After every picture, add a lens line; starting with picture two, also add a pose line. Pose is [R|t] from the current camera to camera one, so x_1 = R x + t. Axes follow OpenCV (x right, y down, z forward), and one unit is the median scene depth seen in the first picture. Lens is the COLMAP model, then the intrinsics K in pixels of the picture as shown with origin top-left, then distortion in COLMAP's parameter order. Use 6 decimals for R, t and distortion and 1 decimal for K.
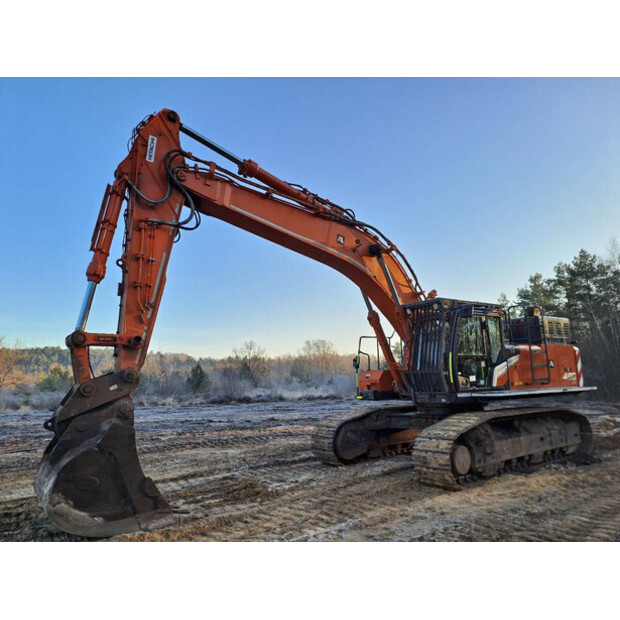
lens RADIAL K [[464.4, 0, 298.1], [0, 464.4, 310.5], [0, 0, 1]] dist [0.049975, -0.007959]
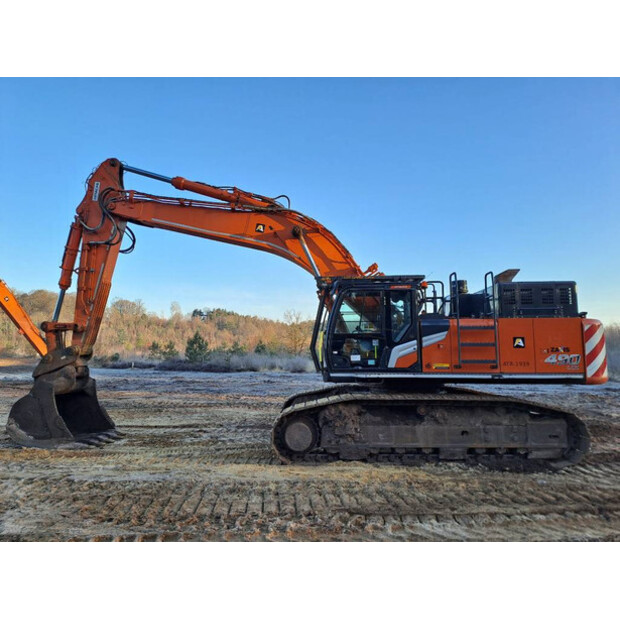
lens RADIAL K [[464.4, 0, 298.1], [0, 464.4, 310.5], [0, 0, 1]] dist [0.049975, -0.007959]
pose [[0.785840, -0.038157, -0.617251, 0.838819], [0.071654, 0.996990, 0.029593, 0.013152], [0.614264, -0.067484, 0.786209, 0.192928]]
